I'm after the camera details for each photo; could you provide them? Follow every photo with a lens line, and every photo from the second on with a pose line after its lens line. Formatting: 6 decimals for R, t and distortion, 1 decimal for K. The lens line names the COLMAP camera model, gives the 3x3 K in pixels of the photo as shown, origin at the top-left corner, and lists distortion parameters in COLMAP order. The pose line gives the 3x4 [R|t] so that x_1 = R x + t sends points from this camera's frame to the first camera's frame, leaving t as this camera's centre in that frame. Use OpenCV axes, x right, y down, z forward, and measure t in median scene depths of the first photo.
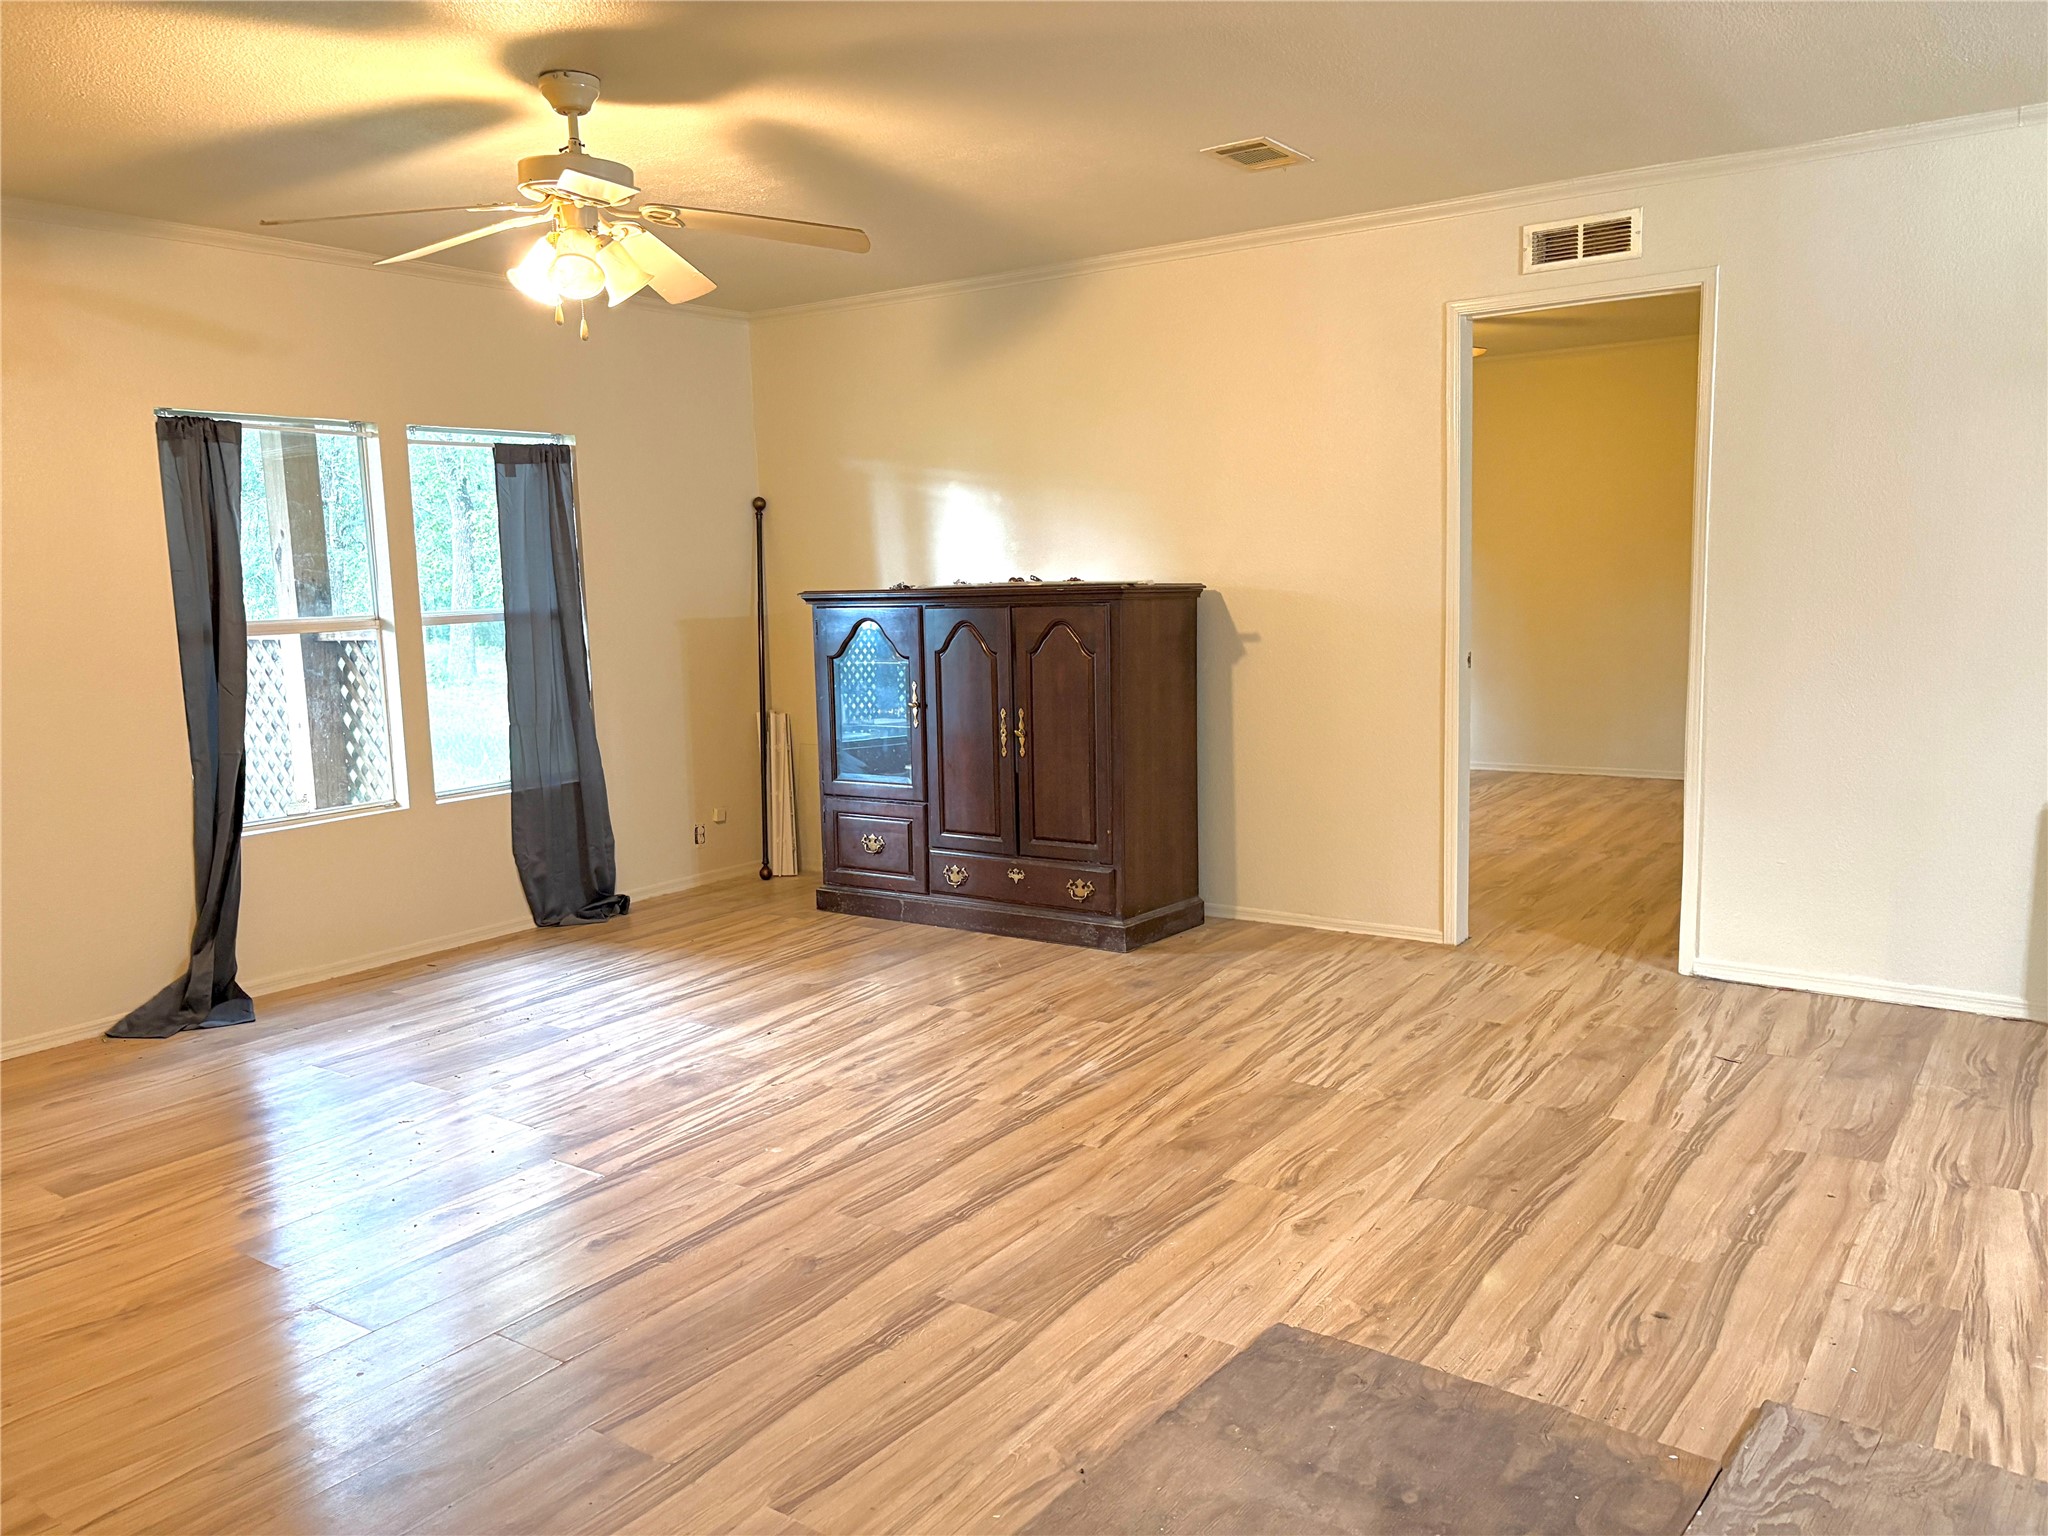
lens RADIAL K [[1549.8, 0, 1021.3], [0, 1549.8, 767.9], [0, 0, 1]] dist [0.039826, -0.042701]
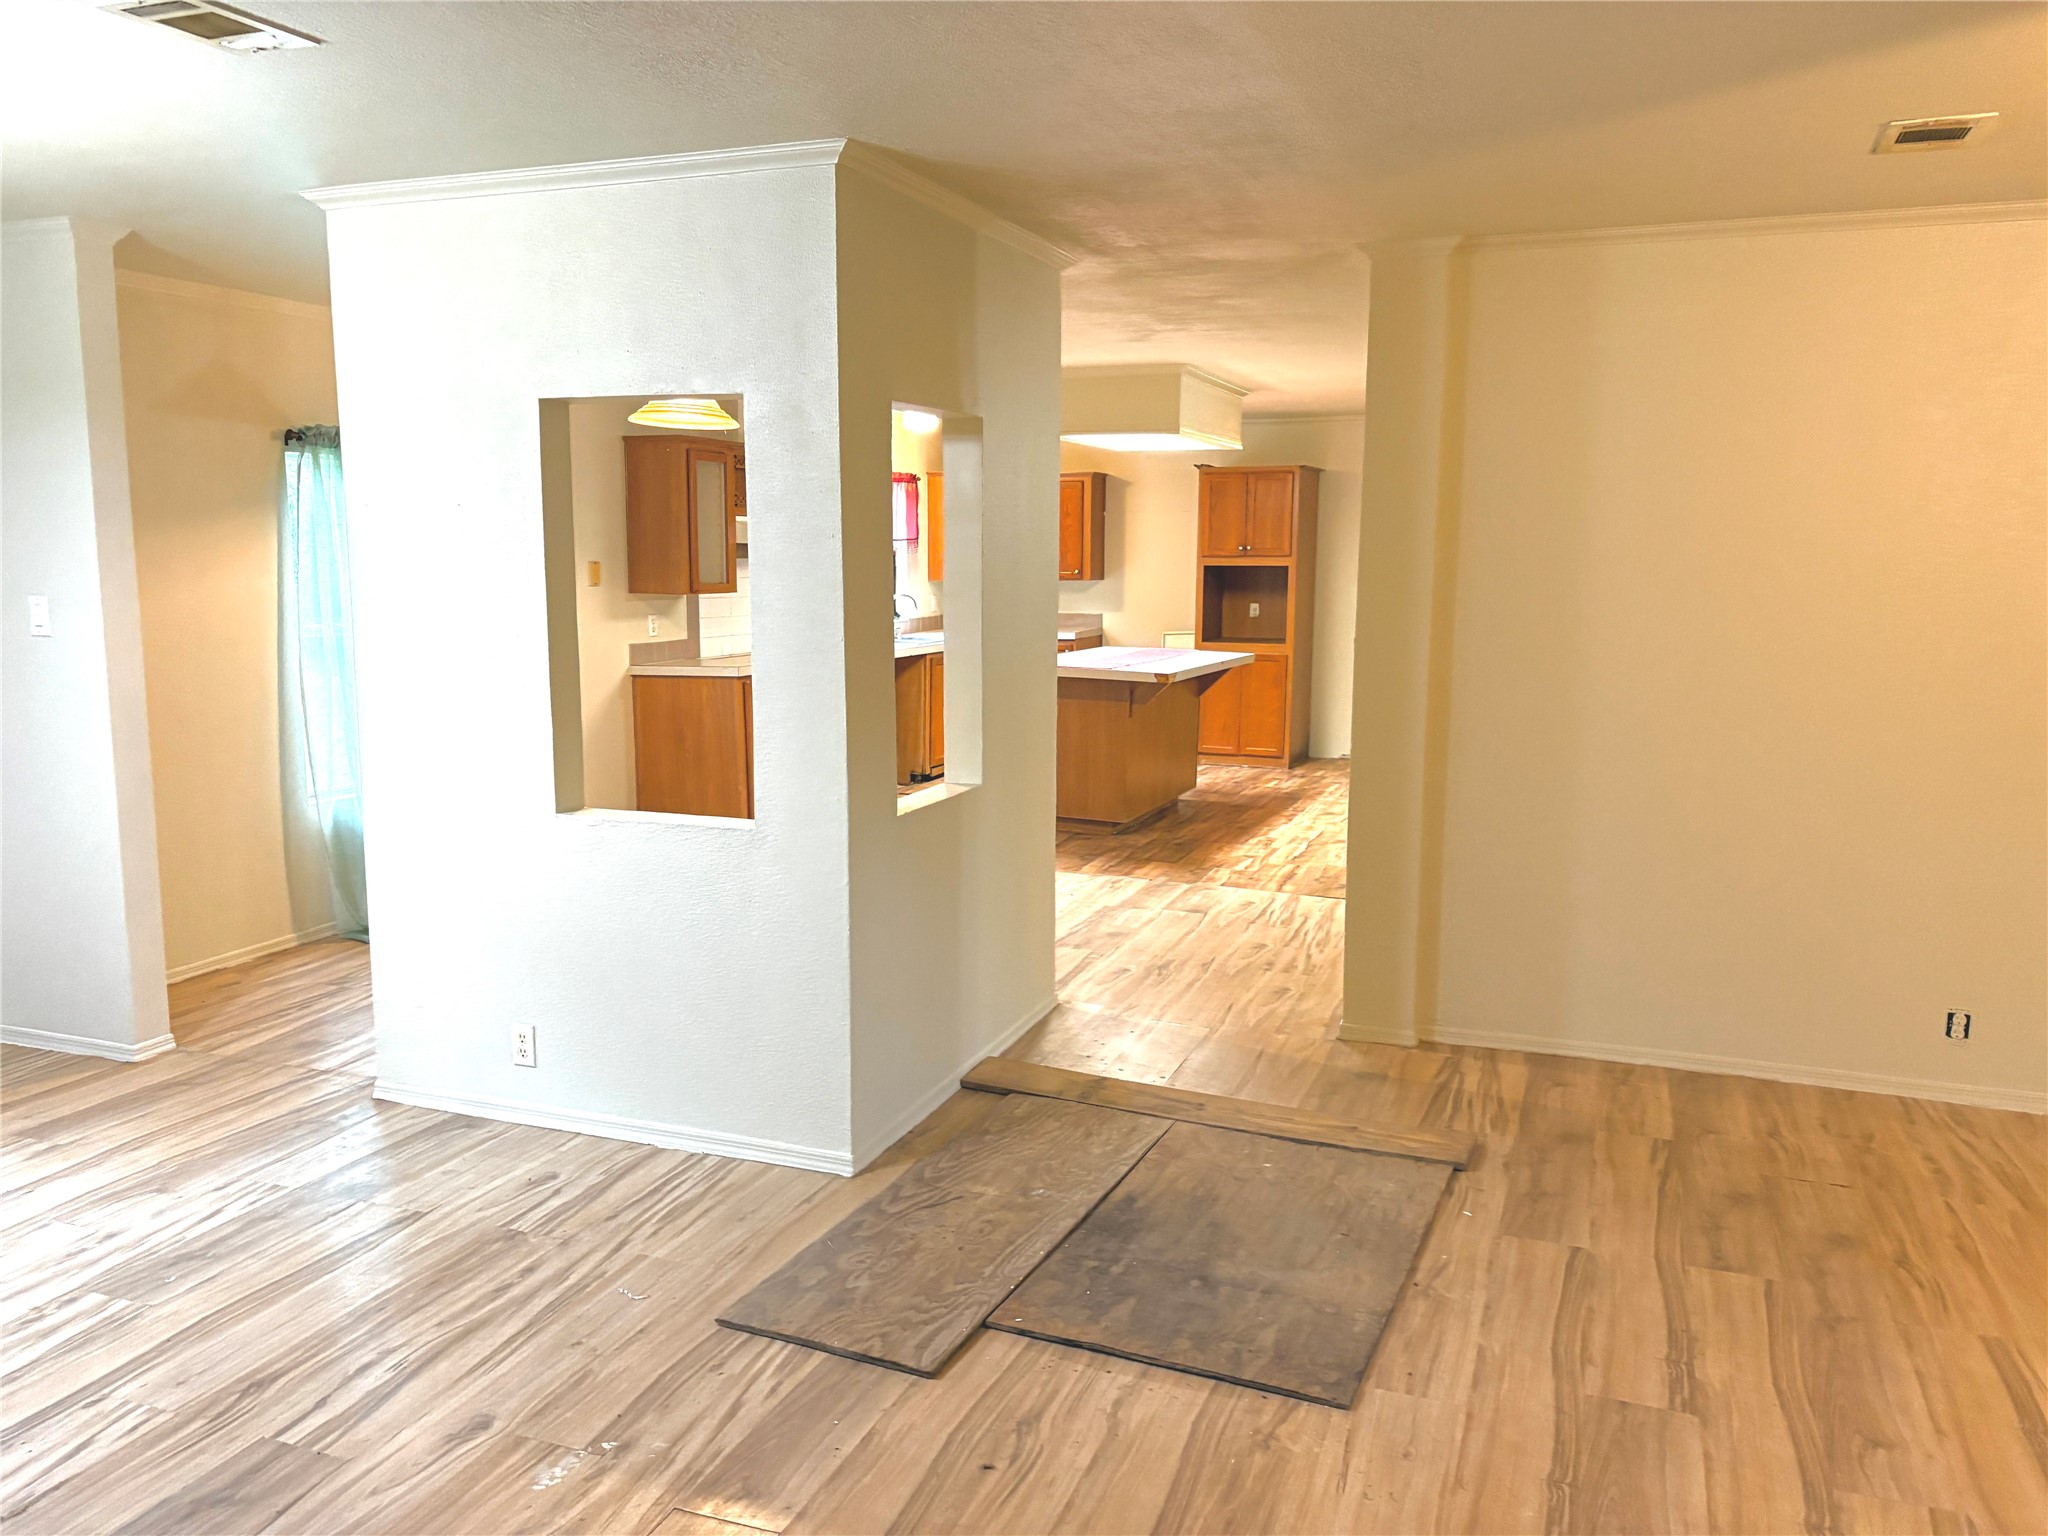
lens RADIAL K [[1549.8, 0, 1011.0], [0, 1549.8, 760.4], [0, 0, 1]] dist [0.039826, -0.042701]
pose [[-0.970951, 0.052984, -0.233339, 0.460038], [-0.011933, 0.963240, 0.268378, -0.254416], [0.238981, 0.263366, -0.934626, 1.378115]]
